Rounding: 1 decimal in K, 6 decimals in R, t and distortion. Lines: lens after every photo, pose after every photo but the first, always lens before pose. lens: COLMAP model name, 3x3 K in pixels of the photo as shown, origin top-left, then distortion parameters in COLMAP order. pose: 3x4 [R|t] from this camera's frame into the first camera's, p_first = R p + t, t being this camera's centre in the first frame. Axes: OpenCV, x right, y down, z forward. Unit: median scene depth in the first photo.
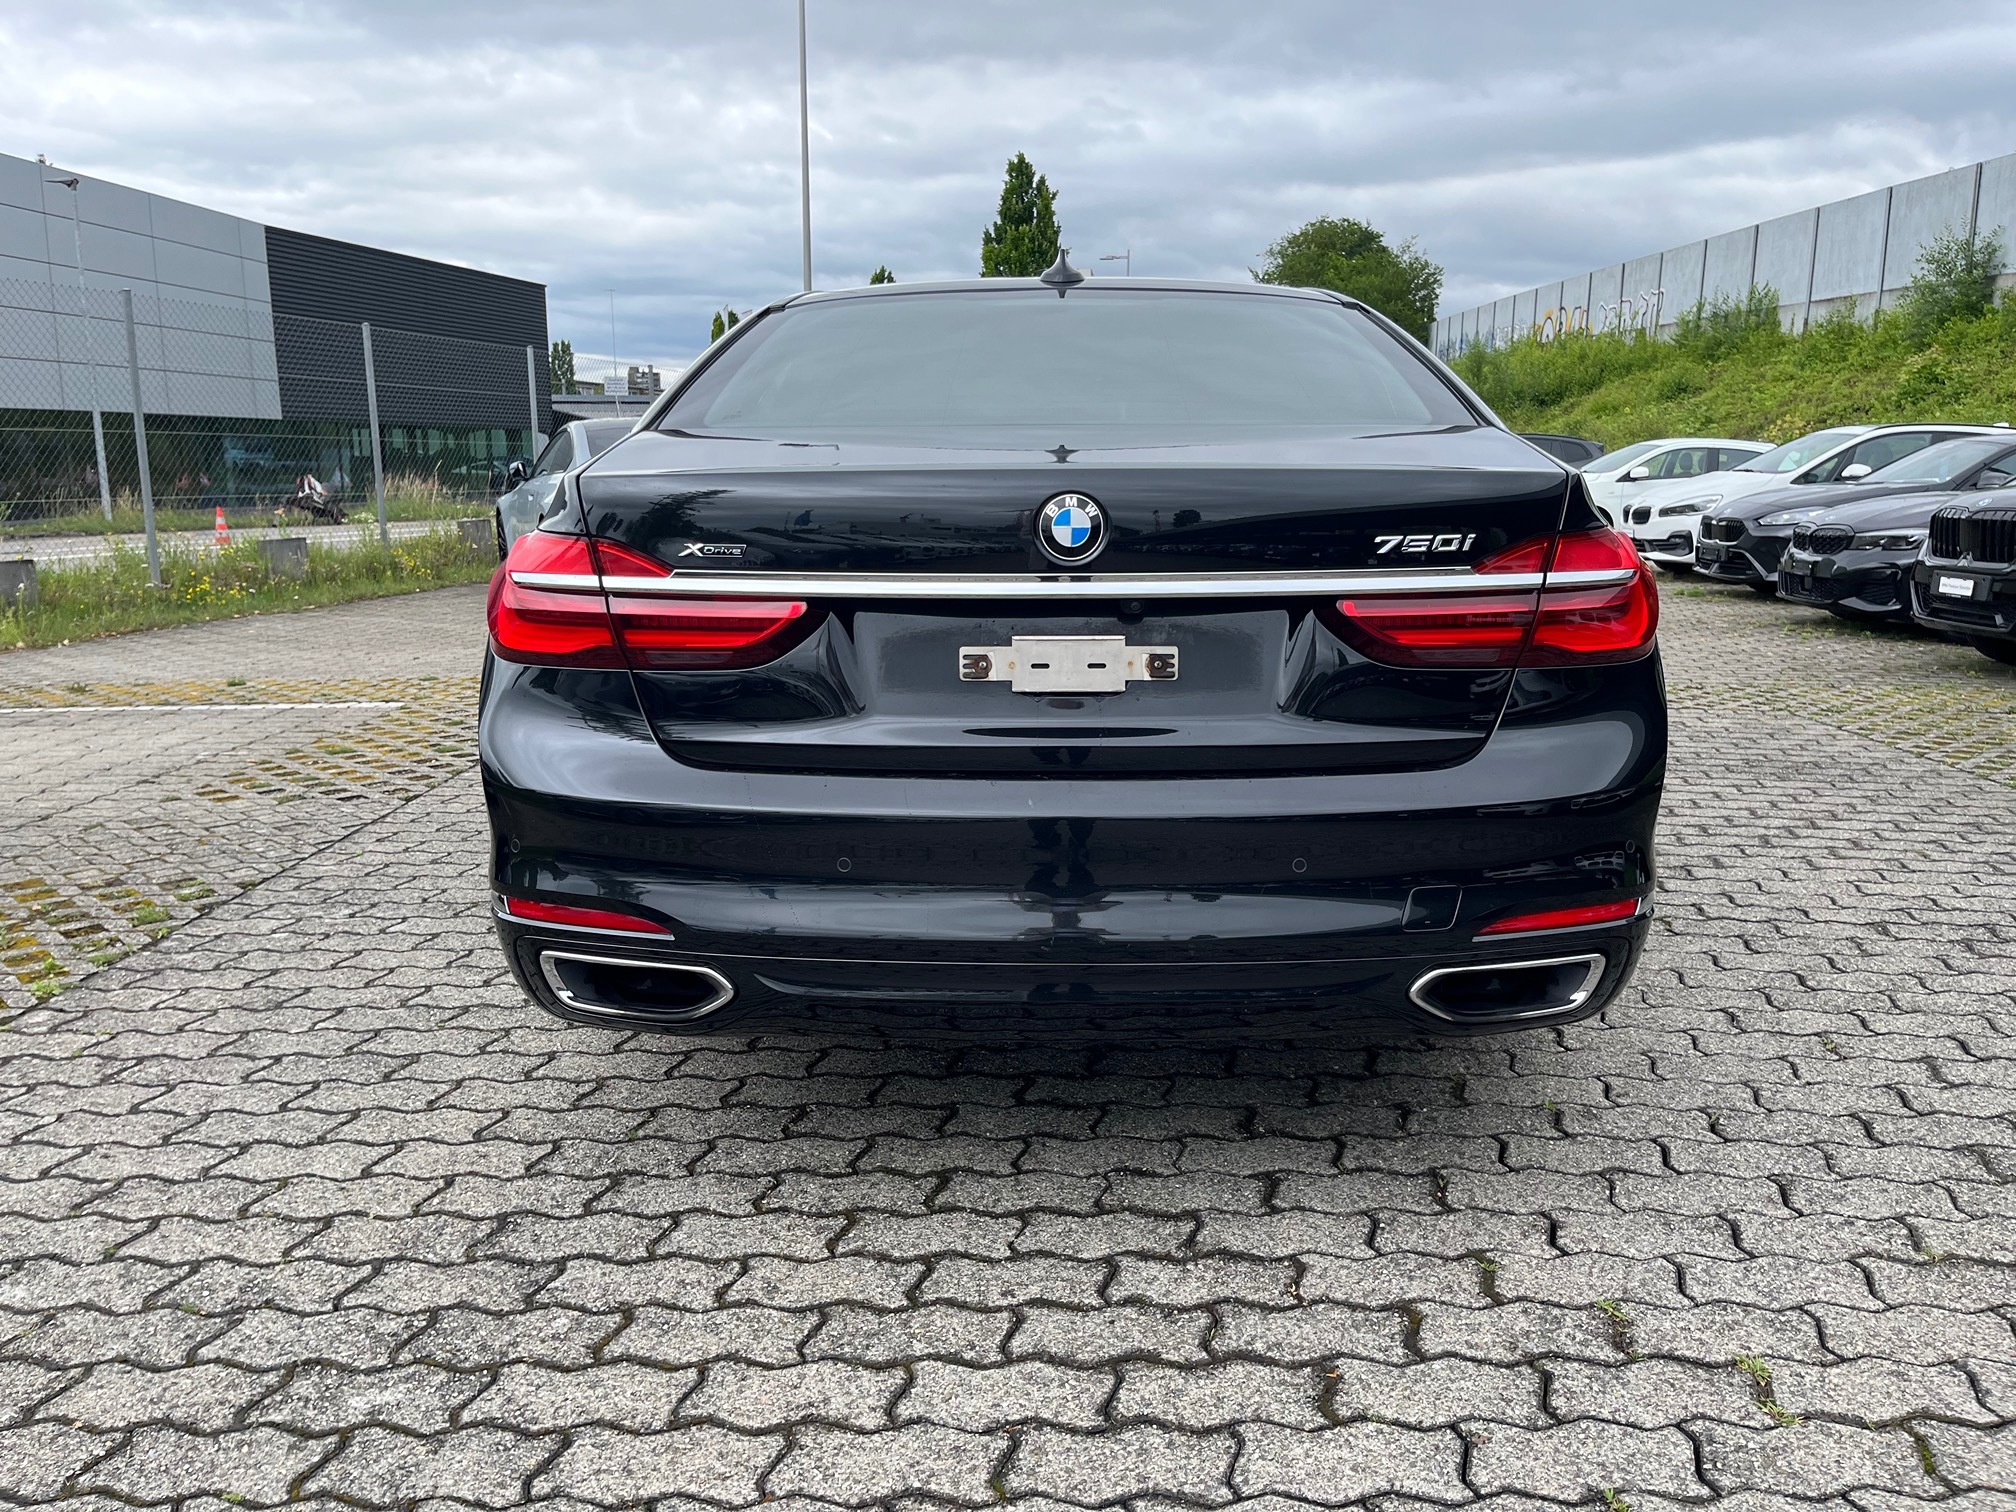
lens RADIAL K [[1527.9, 0, 1025.0], [0, 1527.9, 800.3], [0, 0, 1]] dist [0.069355, -0.090005]
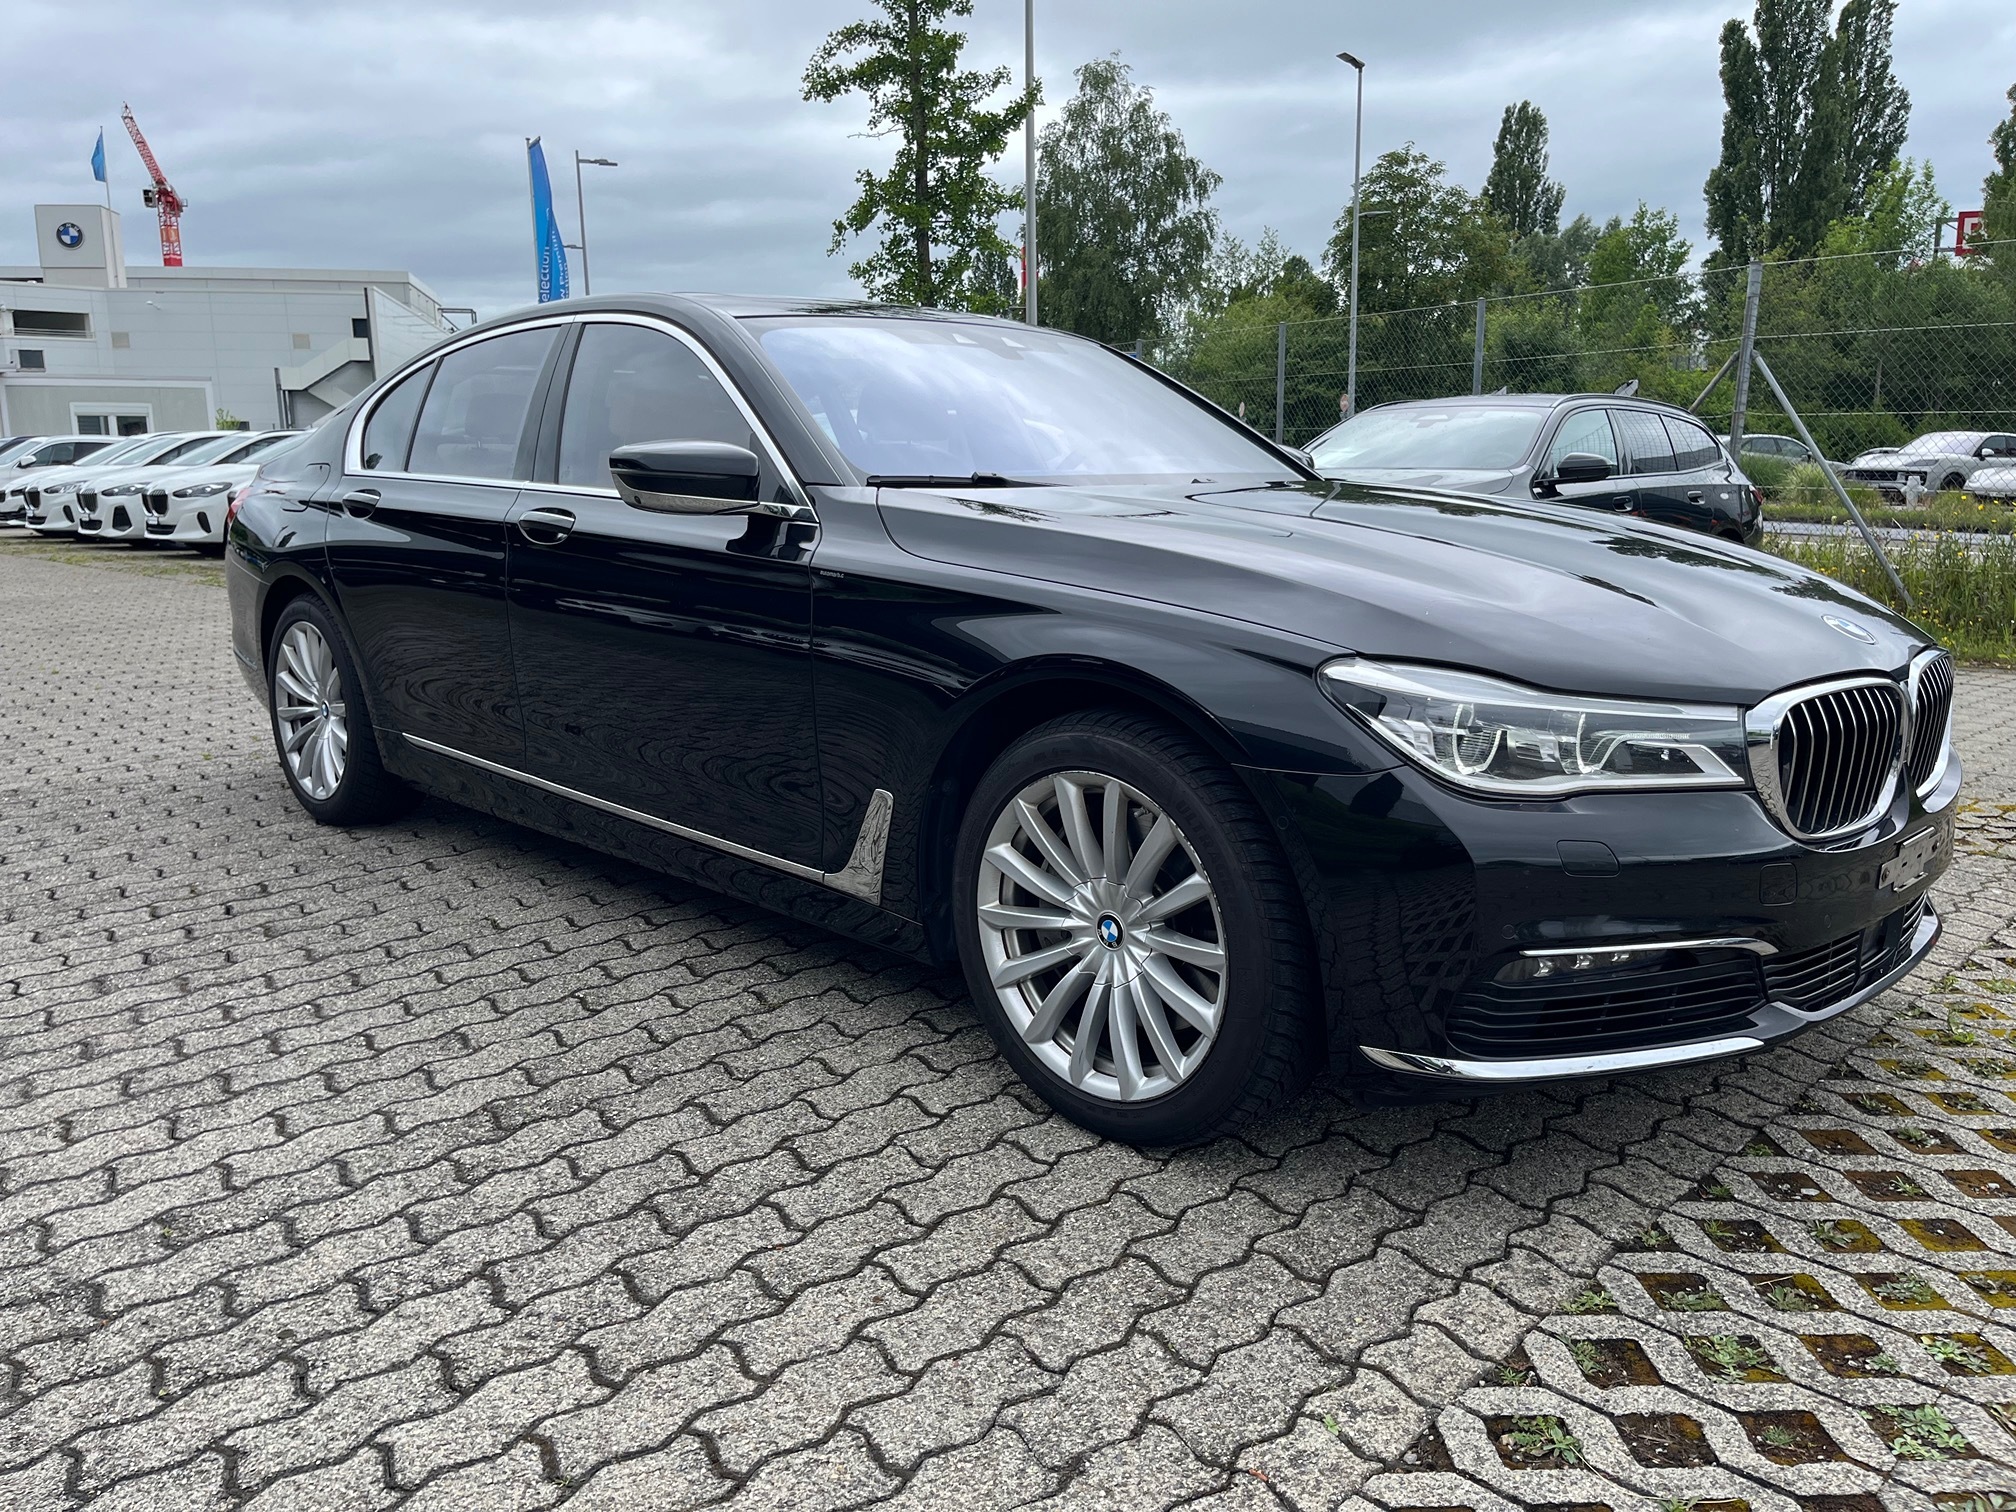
lens RADIAL K [[1527.9, 0, 1024.4], [0, 1527.9, 761.6], [0, 0, 1]] dist [0.069355, -0.090005]
pose [[-0.696009, 0.142938, -0.703662, 0.190989], [-0.153181, 0.927867, 0.339997, -0.114622], [0.701503, 0.344428, -0.623909, 0.514213]]
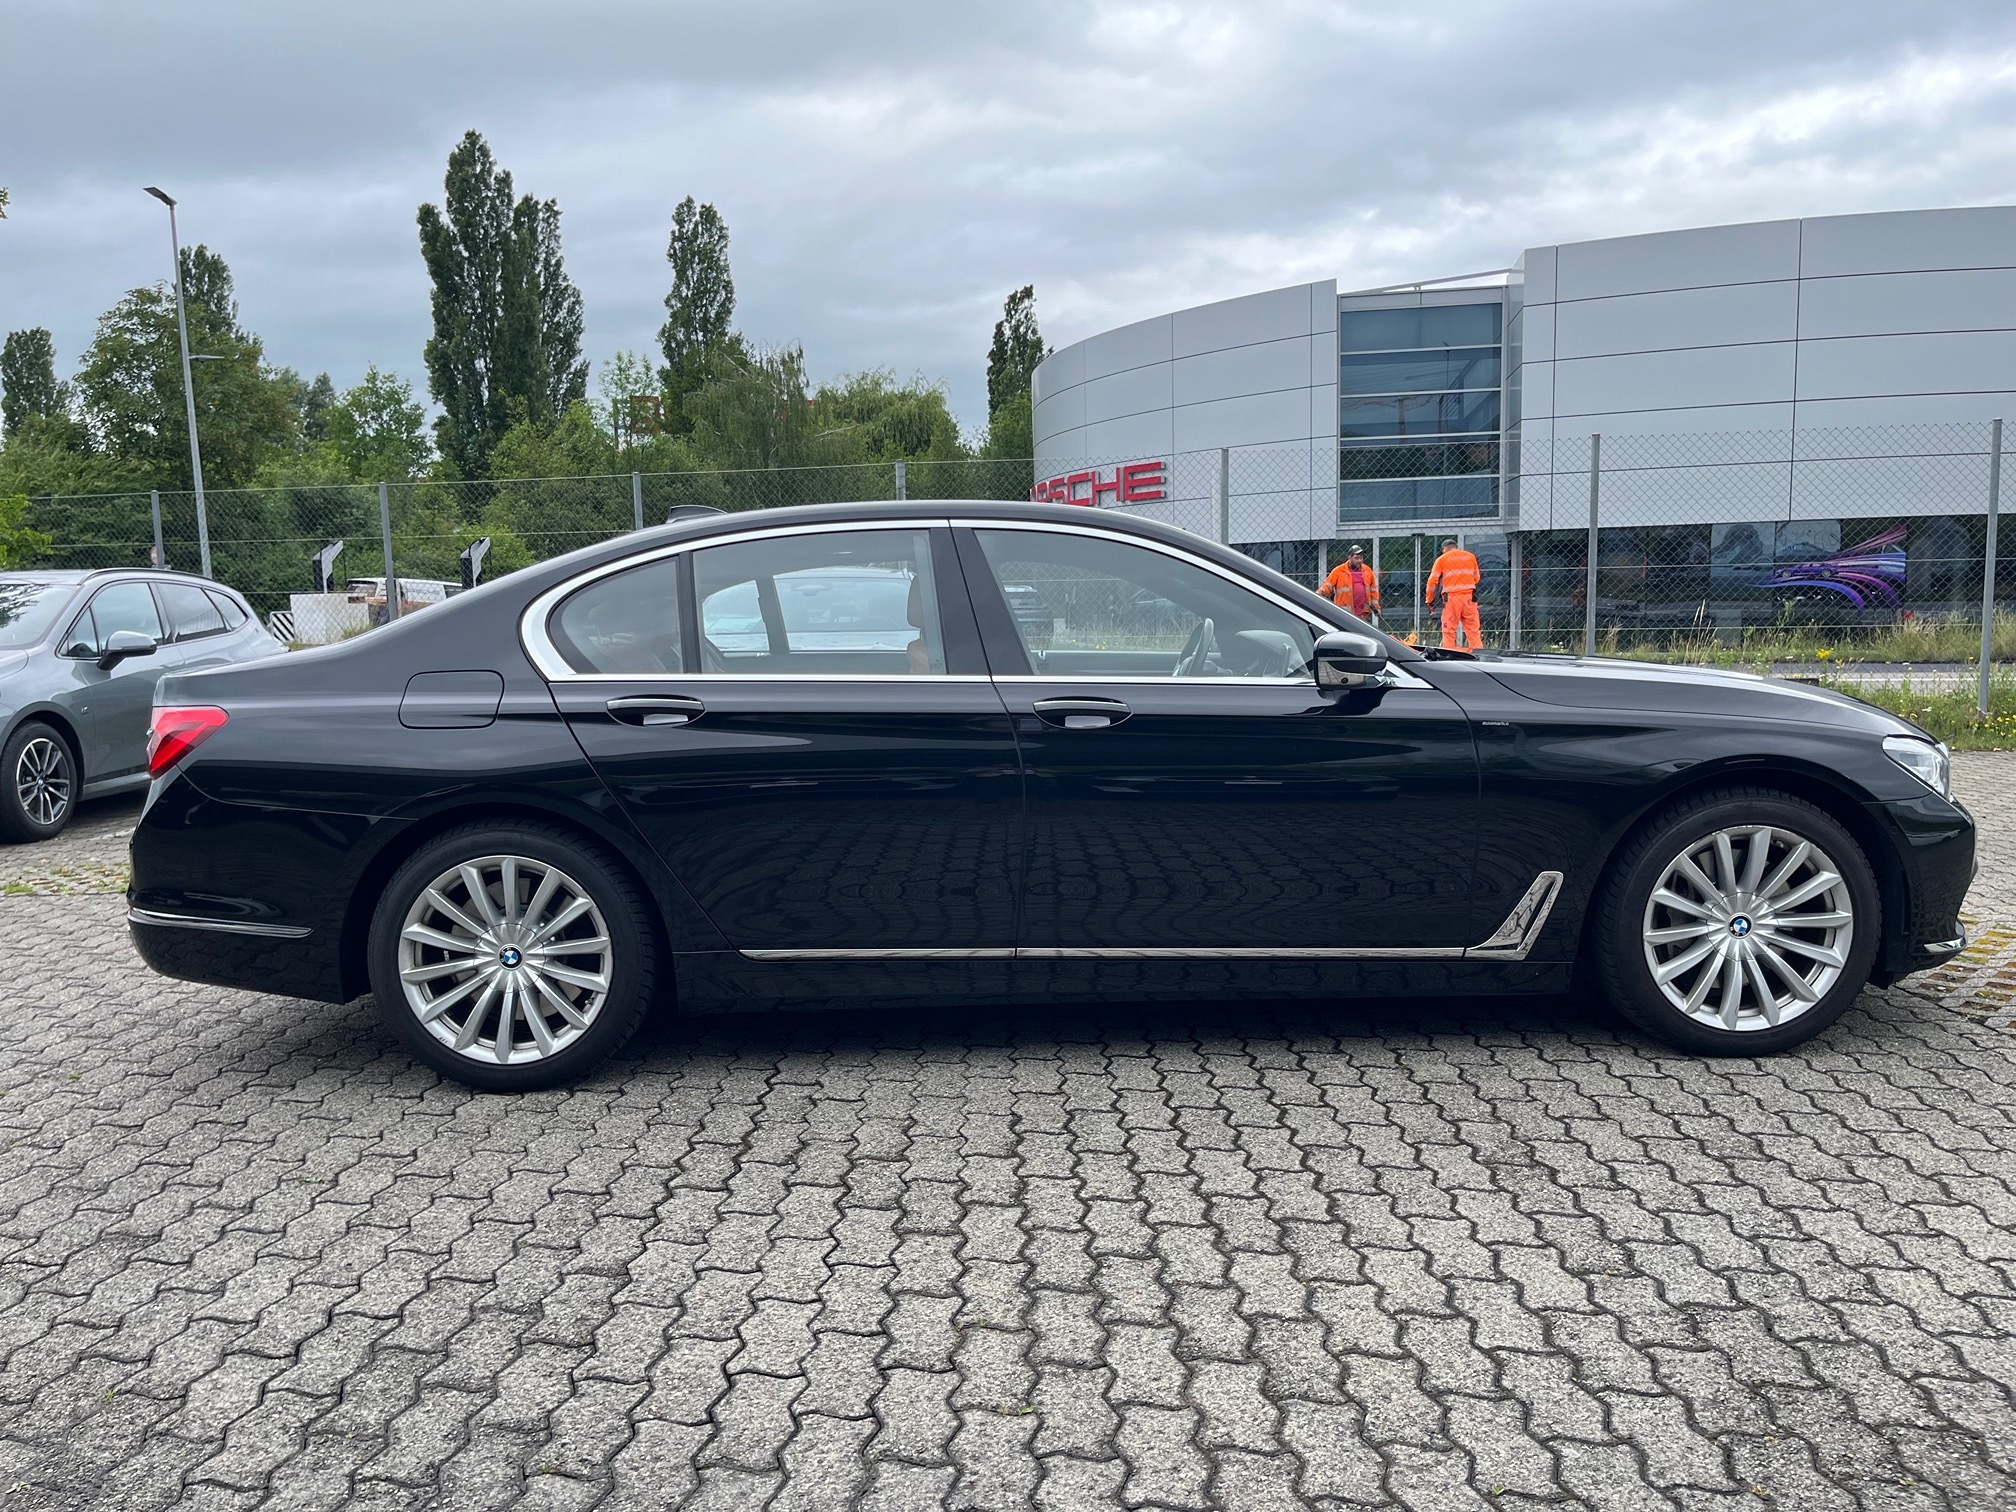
lens RADIAL K [[1527.9, 0, 1022.8], [0, 1527.9, 771.1], [0, 0, 1]] dist [0.069355, -0.090005]
pose [[0.030301, 0.118767, -0.992460, 0.329157], [-0.195853, 0.974374, 0.110623, -0.073904], [0.980165, 0.191025, 0.052785, 0.282220]]
